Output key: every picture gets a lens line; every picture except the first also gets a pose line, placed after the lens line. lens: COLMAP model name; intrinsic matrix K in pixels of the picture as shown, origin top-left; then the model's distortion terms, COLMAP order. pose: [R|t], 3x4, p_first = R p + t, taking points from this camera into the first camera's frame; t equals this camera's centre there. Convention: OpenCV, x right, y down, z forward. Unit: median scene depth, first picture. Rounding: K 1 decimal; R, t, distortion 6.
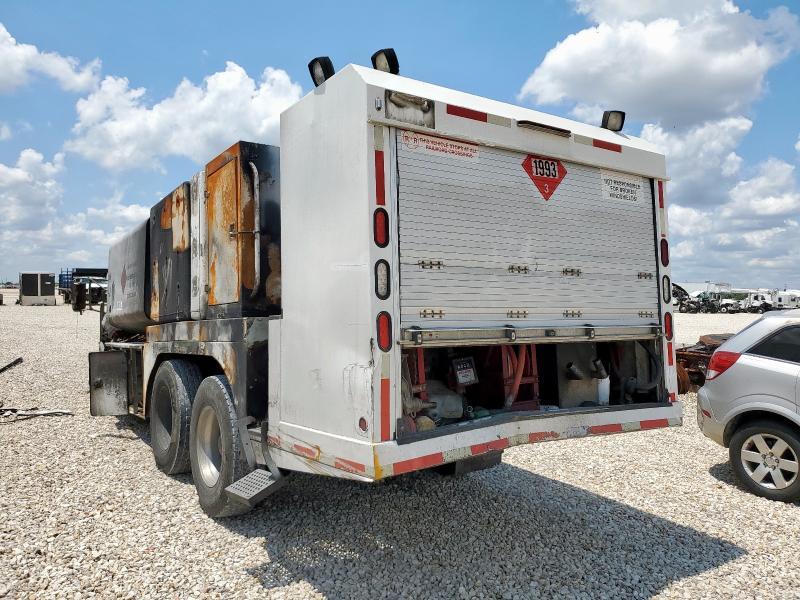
lens RADIAL K [[598.9, 0, 337.4], [0, 598.9, 301.6], [0, 0, 1]] dist [0.093501, -0.086706]
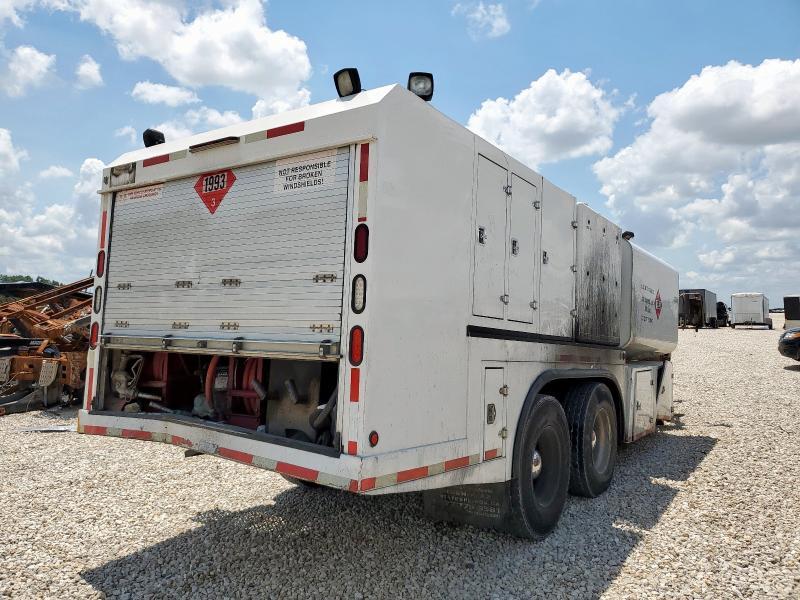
lens RADIAL K [[620.9, 0, 409.7], [0, 620.9, 302.5], [0, 0, 1]] dist [0.010026, 0.003953]
pose [[0.391007, -0.029935, -0.919901, 1.416439], [-0.001287, 0.999452, -0.033070, 0.015515], [0.920387, 0.014114, 0.390755, 0.891285]]
